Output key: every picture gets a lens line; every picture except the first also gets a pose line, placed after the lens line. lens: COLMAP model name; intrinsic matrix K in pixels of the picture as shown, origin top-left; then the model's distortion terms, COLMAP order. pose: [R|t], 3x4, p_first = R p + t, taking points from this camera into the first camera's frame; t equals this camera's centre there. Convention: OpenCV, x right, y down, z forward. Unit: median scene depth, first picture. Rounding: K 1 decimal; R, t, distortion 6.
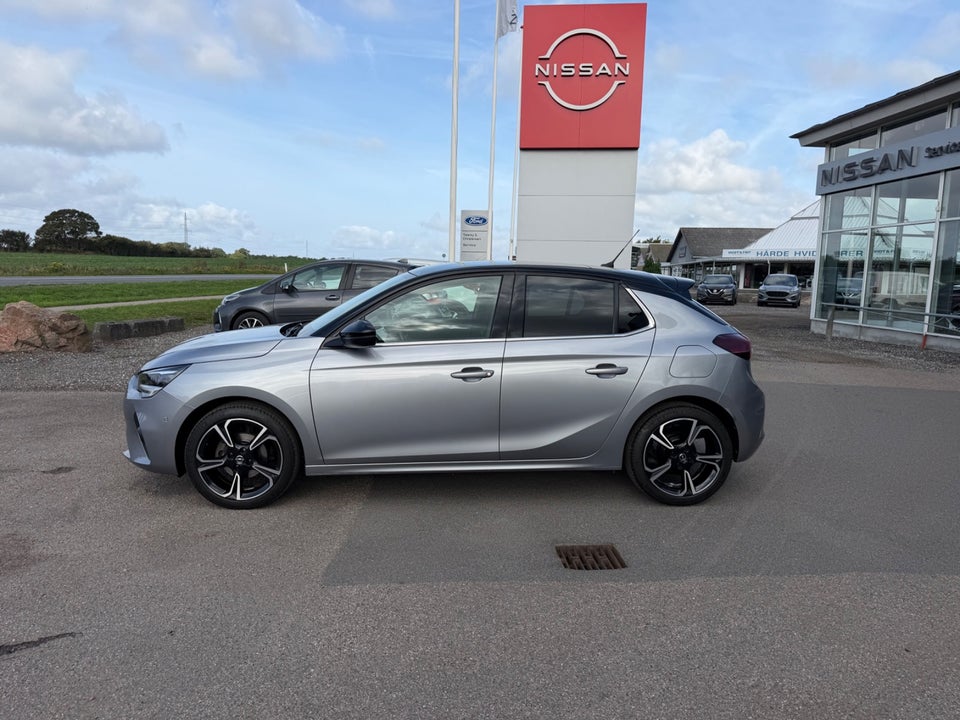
lens RADIAL K [[692.7, 0, 470.0], [0, 692.7, 364.7], [0, 0, 1]] dist [0.077275, -0.091452]
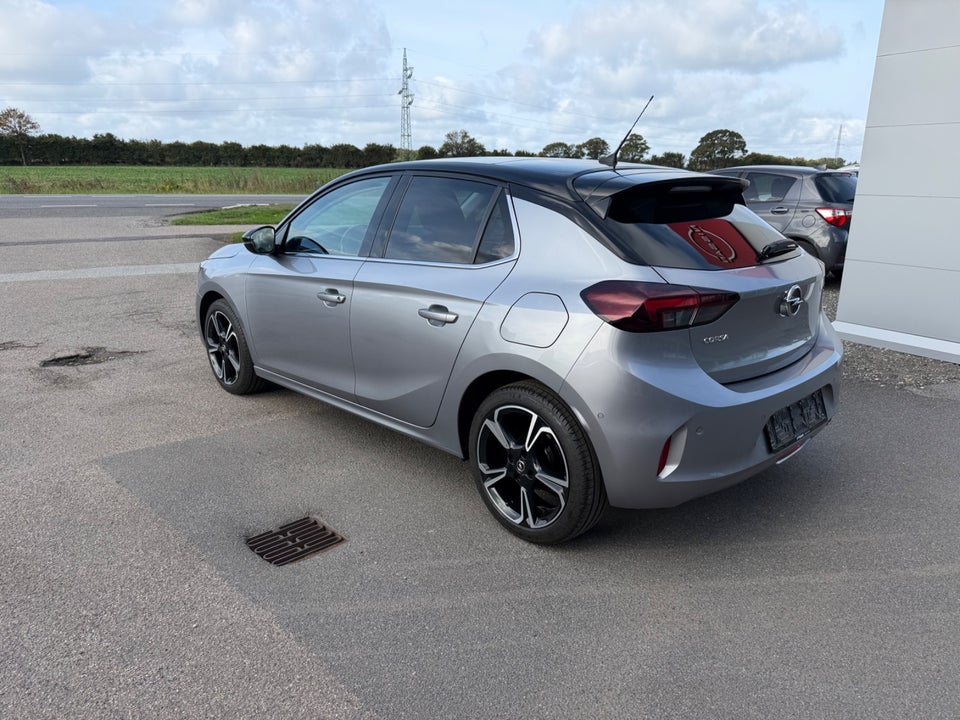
lens RADIAL K [[692.7, 0, 470.0], [0, 692.7, 364.7], [0, 0, 1]] dist [0.077275, -0.091452]
pose [[0.640723, 0.188677, -0.744228, 0.068444], [-0.105193, 0.981766, 0.158335, -0.004778], [0.760532, -0.023161, 0.648888, 0.053256]]
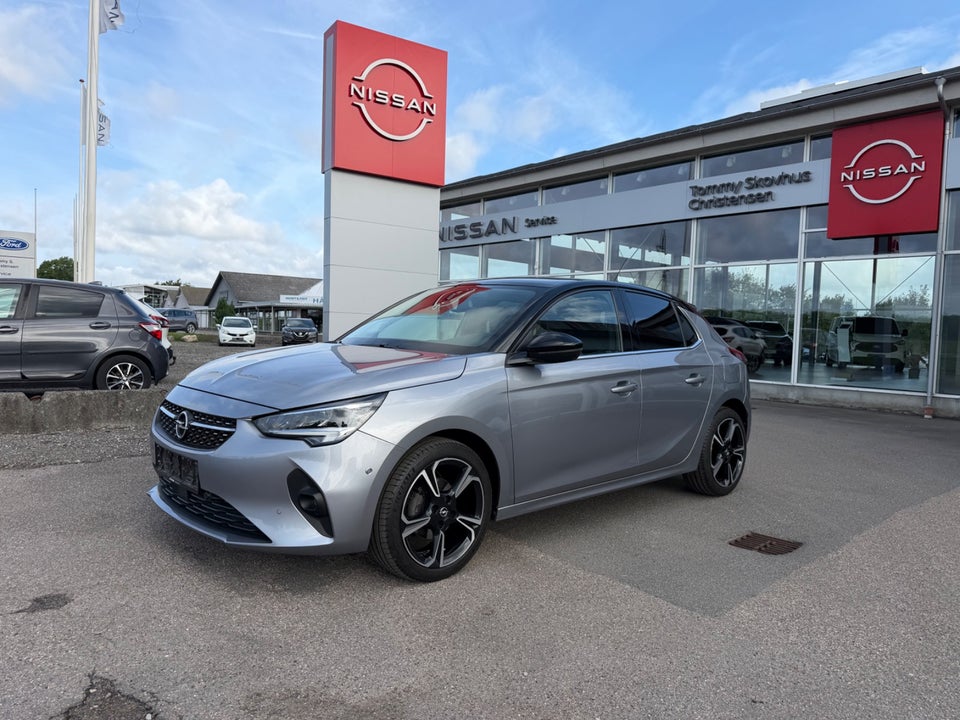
lens RADIAL K [[692.7, 0, 470.0], [0, 692.7, 364.7], [0, 0, 1]] dist [0.077275, -0.091452]
pose [[0.760594, -0.025493, 0.648727, -0.073232], [0.069620, 0.996670, -0.042460, 0.000798], [-0.645484, 0.077459, 0.759836, 0.035911]]
